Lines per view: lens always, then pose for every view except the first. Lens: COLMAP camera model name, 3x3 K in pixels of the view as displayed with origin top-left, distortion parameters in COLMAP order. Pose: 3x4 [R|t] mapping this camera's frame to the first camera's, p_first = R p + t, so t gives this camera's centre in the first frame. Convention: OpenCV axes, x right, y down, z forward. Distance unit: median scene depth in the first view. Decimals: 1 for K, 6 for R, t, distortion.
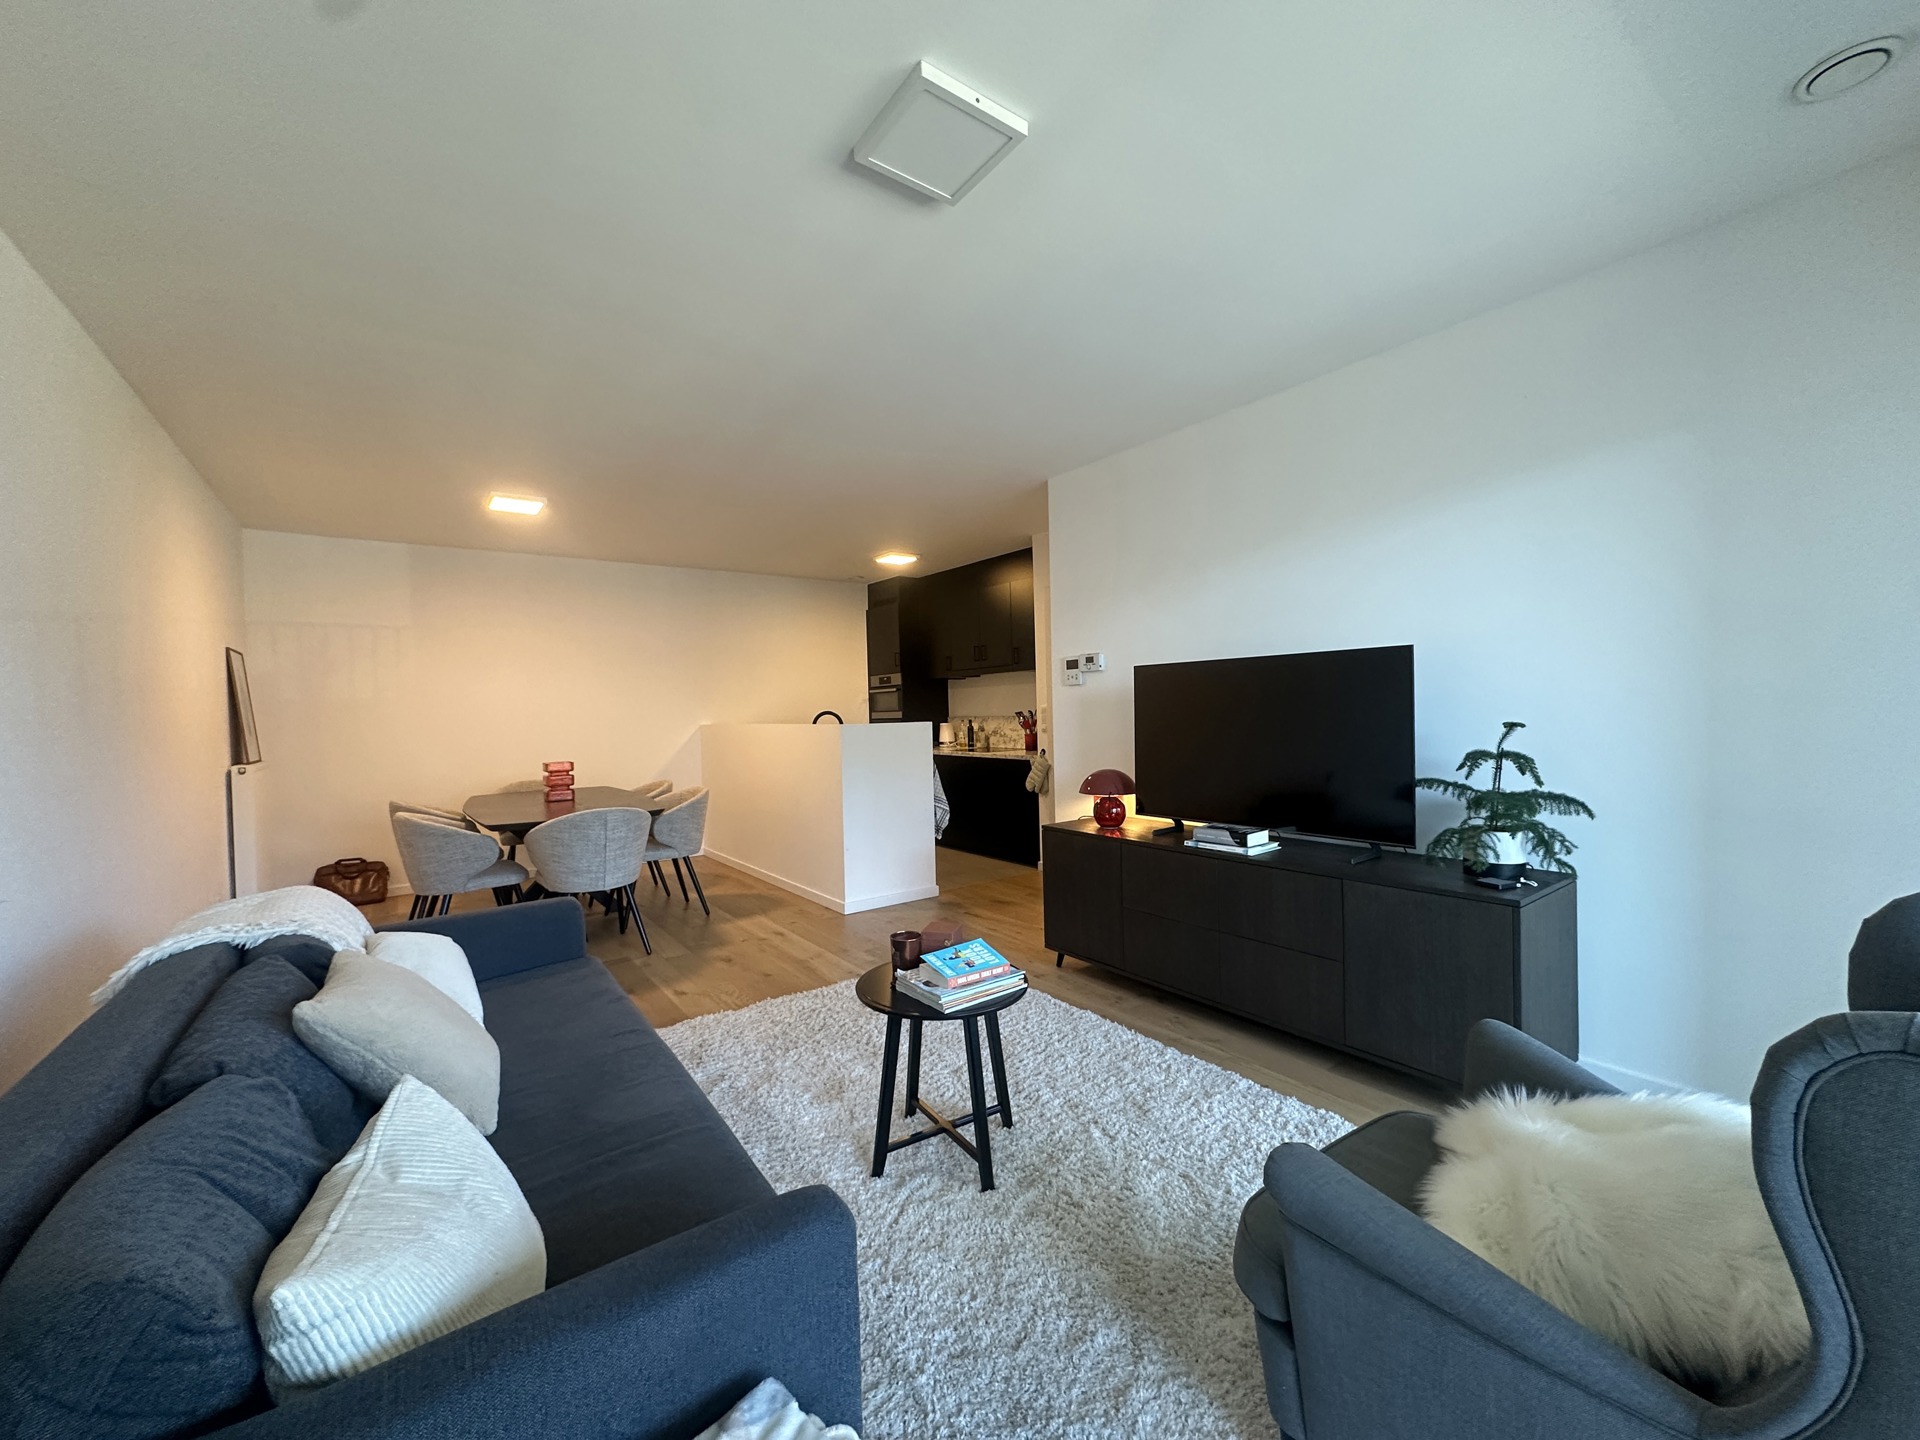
lens RADIAL K [[758.1, 0, 960.0], [0, 758.1, 720.0], [0, 0, 1]] dist [-0.005259, -0.000115]
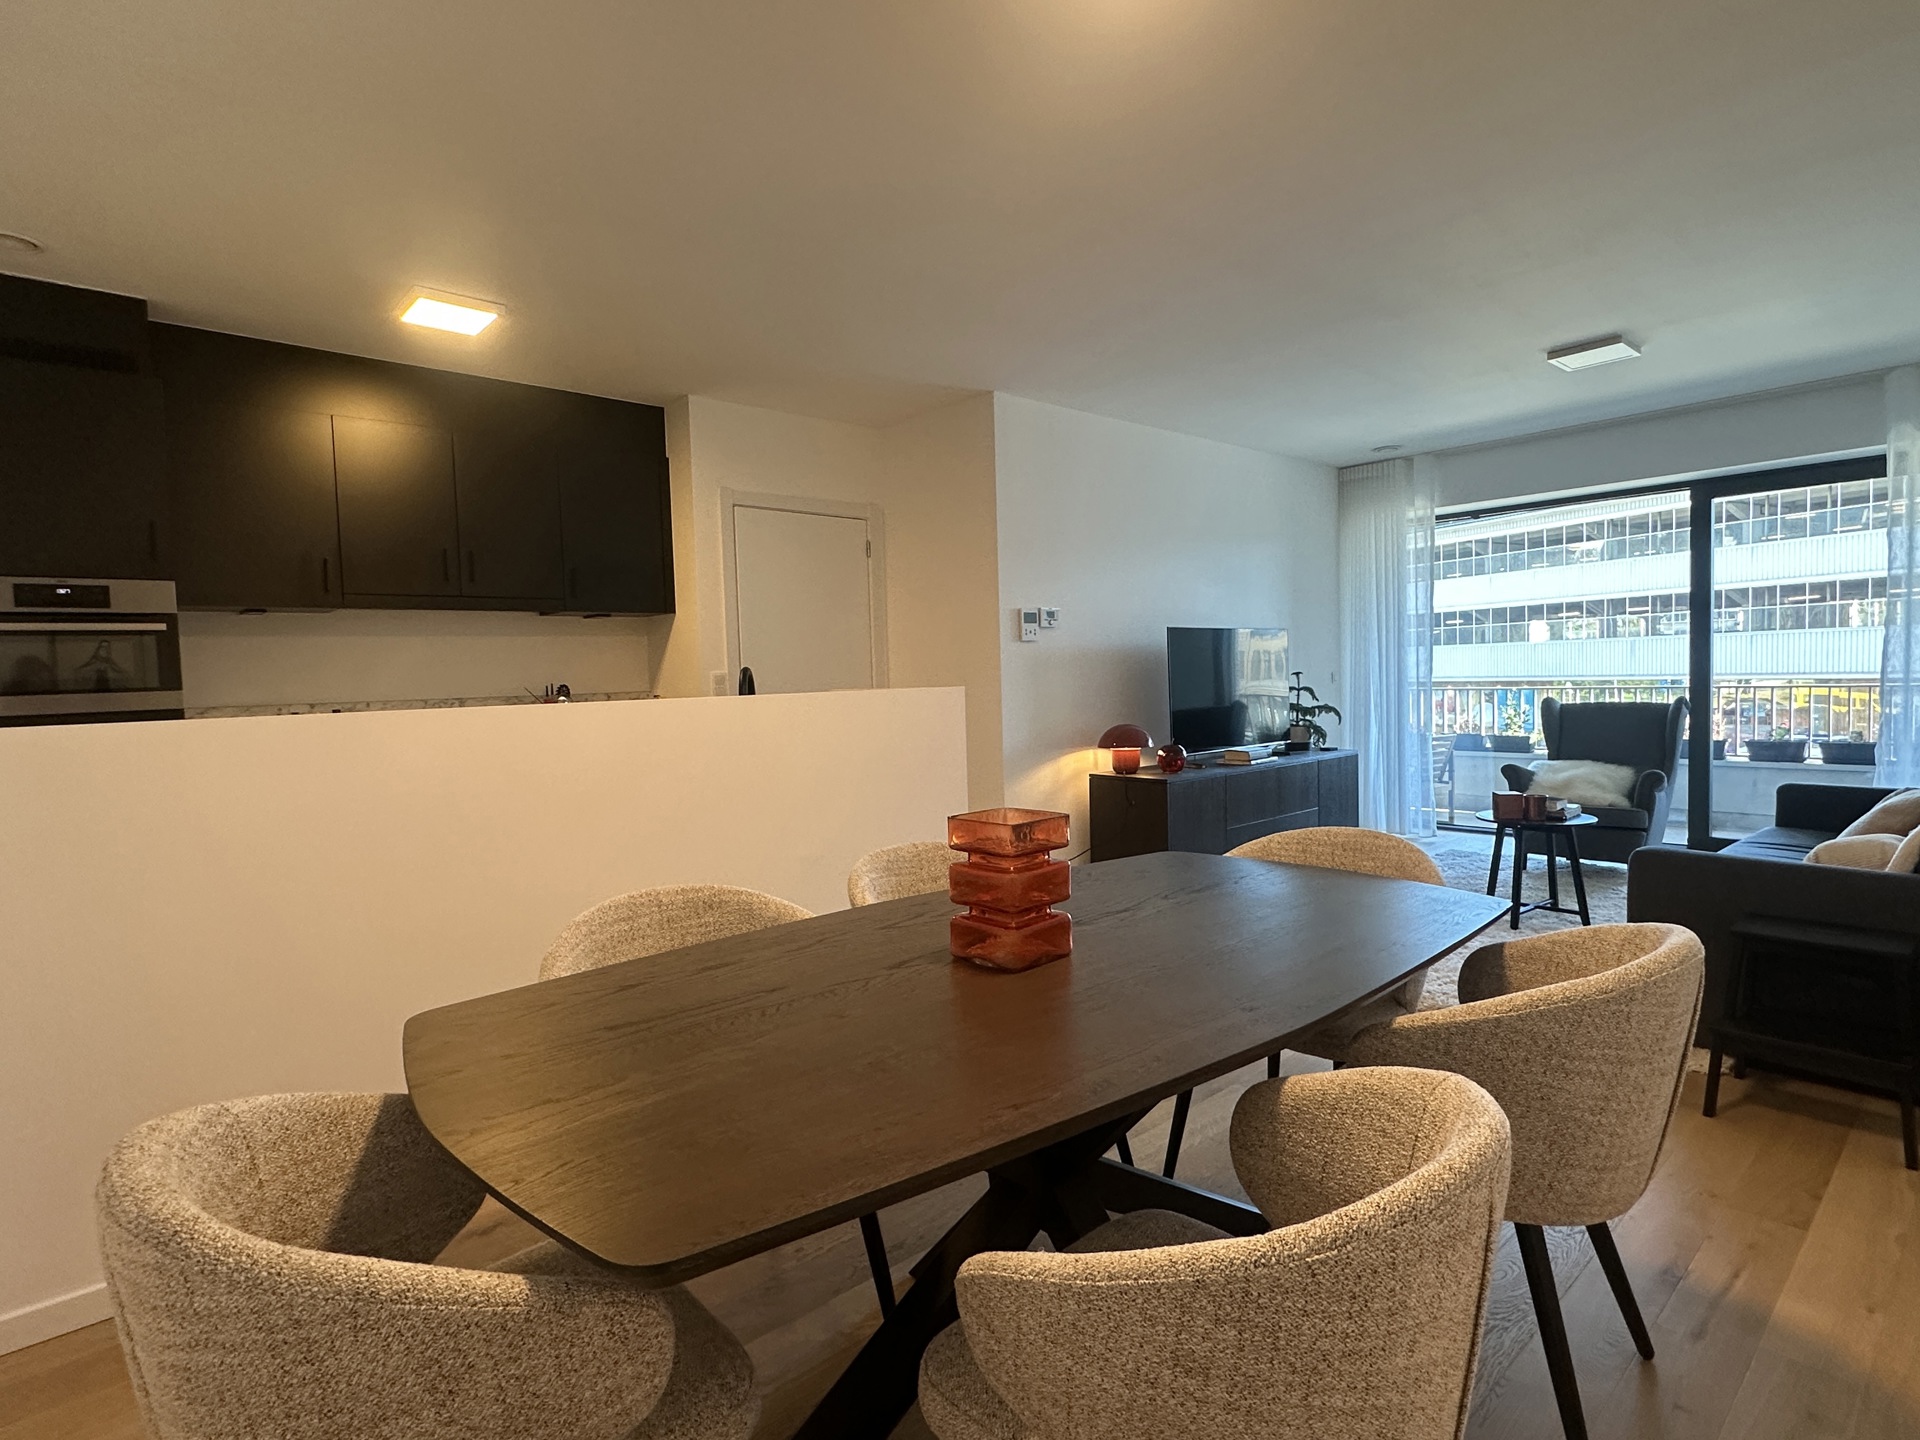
lens RADIAL K [[993.6, 0, 960.0], [0, 993.6, 720.0], [0, 0, 1]] dist [0.000144, -0.000095]
pose [[-0.091032, -0.025928, 0.995510, -1.037542], [0.043032, 0.998625, 0.029944, 0.007247], [-0.994918, 0.045565, -0.089791, 1.245879]]
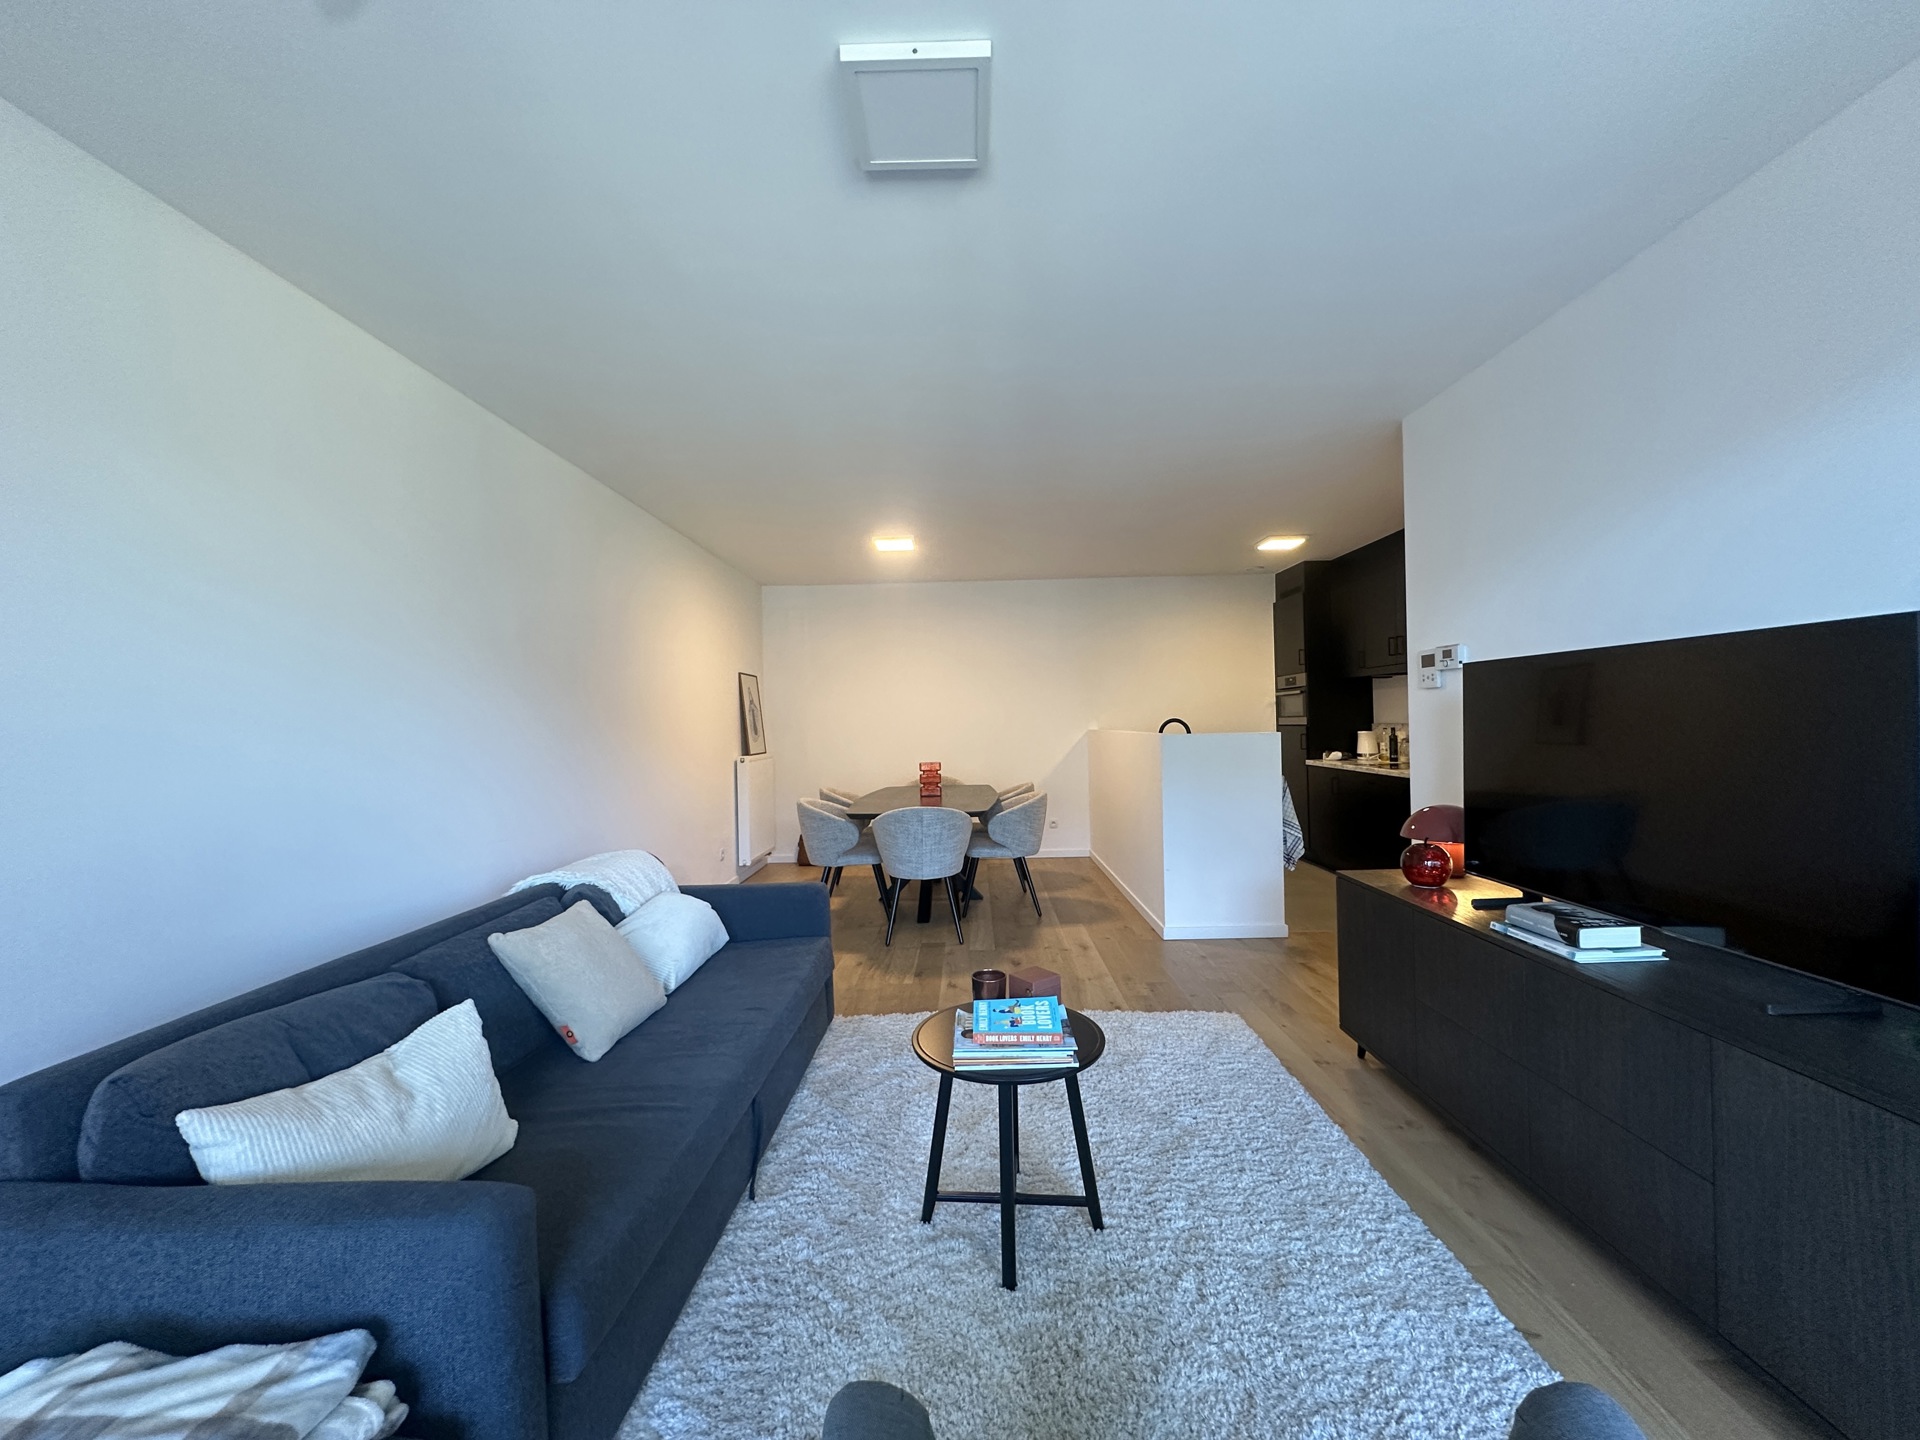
lens RADIAL K [[758.1, 0, 960.0], [0, 758.1, 720.0], [0, 0, 1]] dist [-0.005259, -0.000115]
pose [[0.797274, 0.005223, -0.603595, 0.241674], [-0.004767, 0.999986, 0.002356, -0.014688], [0.603599, 0.000999, 0.797287, 0.129987]]
